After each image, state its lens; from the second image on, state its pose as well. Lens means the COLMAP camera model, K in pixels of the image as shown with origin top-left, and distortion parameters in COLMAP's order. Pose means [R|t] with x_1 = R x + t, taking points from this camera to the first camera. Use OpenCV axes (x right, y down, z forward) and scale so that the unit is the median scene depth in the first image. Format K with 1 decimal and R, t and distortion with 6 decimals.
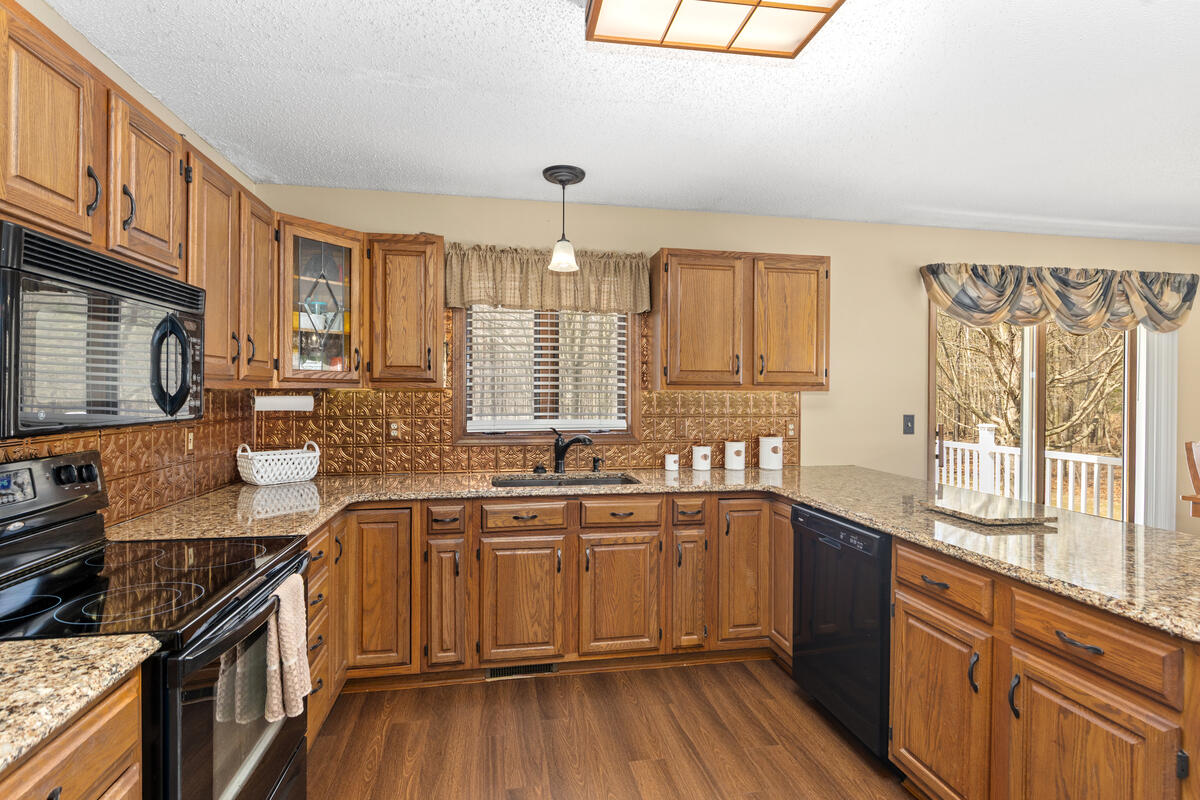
lens RADIAL K [[585.1, 0, 602.7], [0, 585.1, 398.5], [0, 0, 1]] dist [-0.011852, 0.000707]
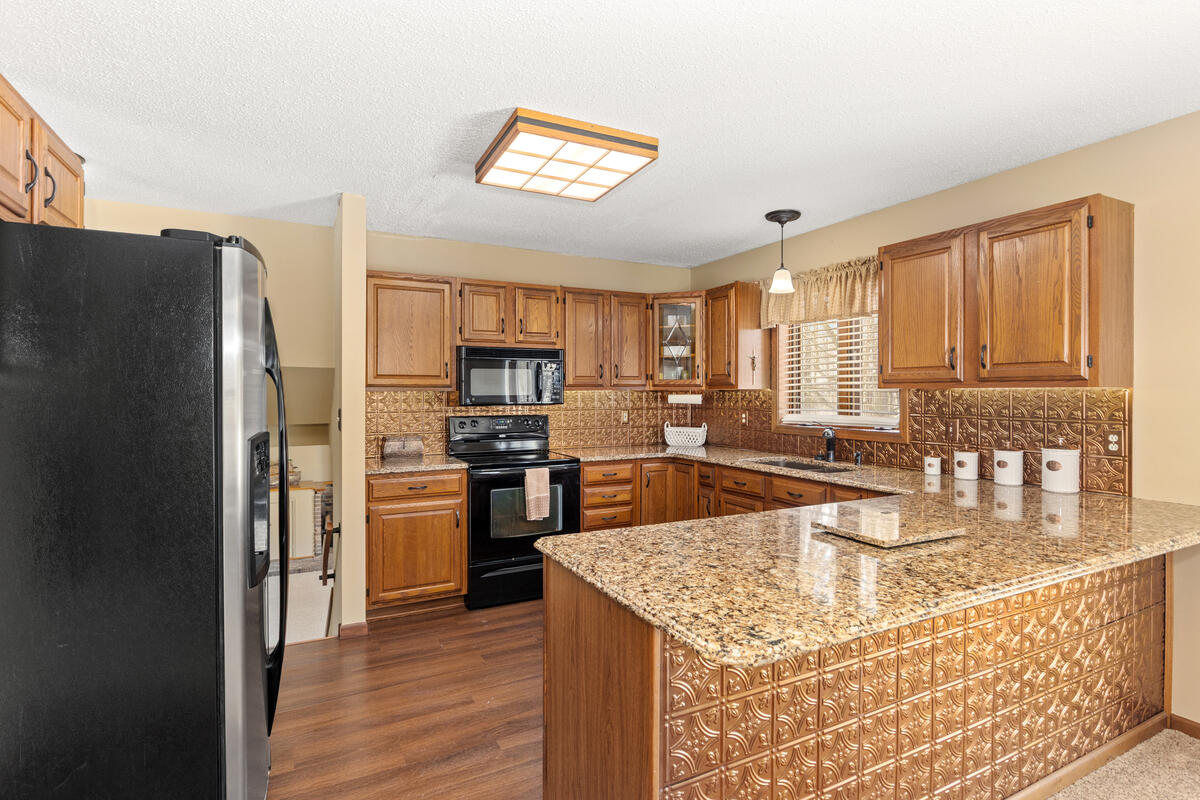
lens RADIAL K [[585.1, 0, 598.8], [0, 585.1, 399.0], [0, 0, 1]] dist [-0.011852, 0.000707]
pose [[0.297709, 0.005812, -0.954639, 1.000910], [-0.005718, 0.999974, 0.004305, 0.002273], [0.954639, 0.004177, 0.297735, 0.261024]]
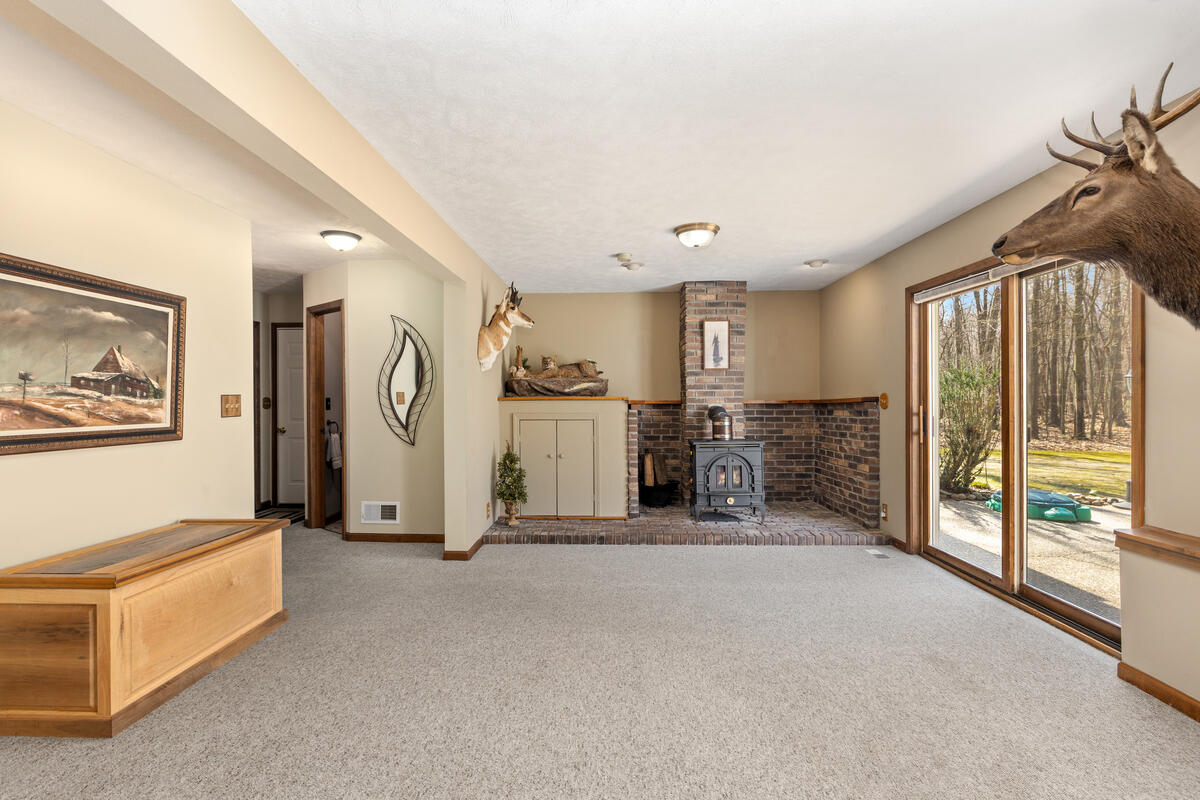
lens RADIAL K [[548.9, 0, 603.5], [0, 548.9, 399.7], [0, 0, 1]] dist [-0.002530, -0.000442]
pose [[-0.200436, 0.000426, -0.979707, -1.037454], [-0.002341, 0.999997, 0.000914, 0.578105], [0.979704, 0.002477, -0.200435, -0.035173]]
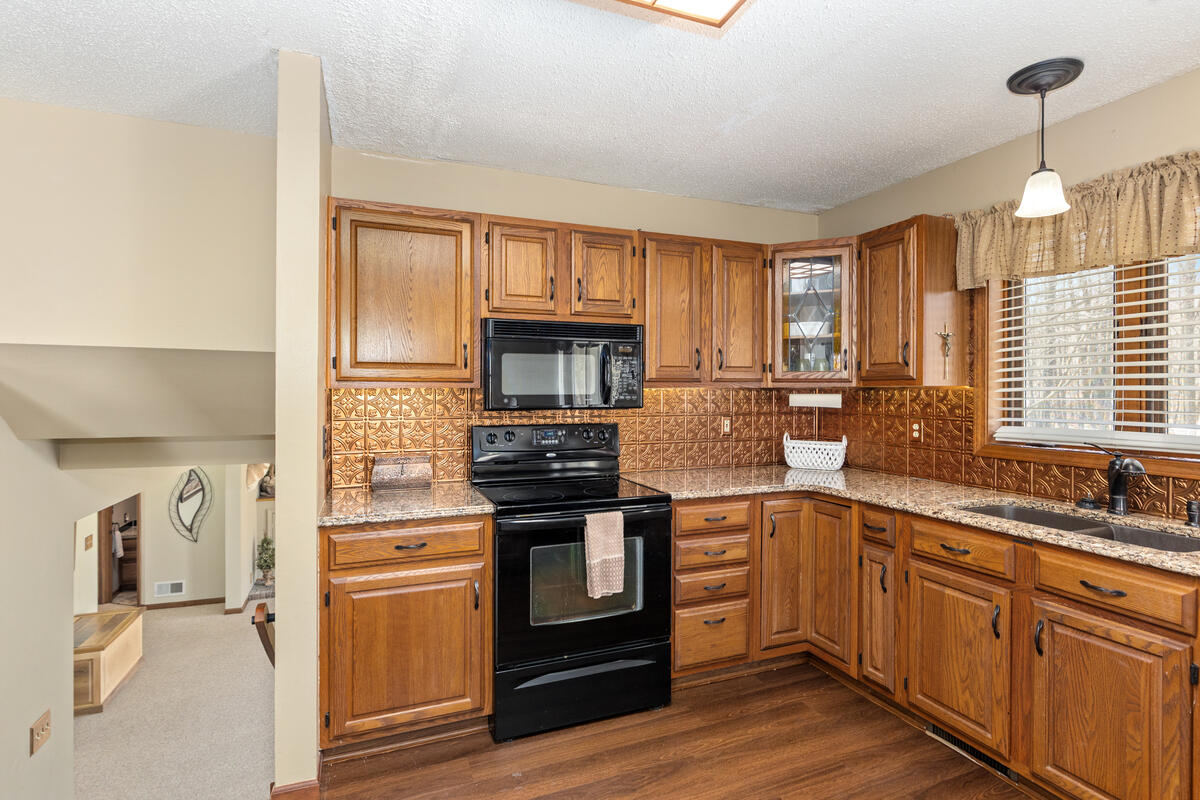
lens RADIAL K [[583.0, 0, 594.2], [0, 583.0, 394.2], [0, 0, 1]] dist [-0.001320, -0.000934]
pose [[0.199266, 0.003151, -0.979940, 0.504840], [-0.009028, 0.999958, 0.001379, -0.001977], [0.979904, 0.008572, 0.199286, 0.342140]]
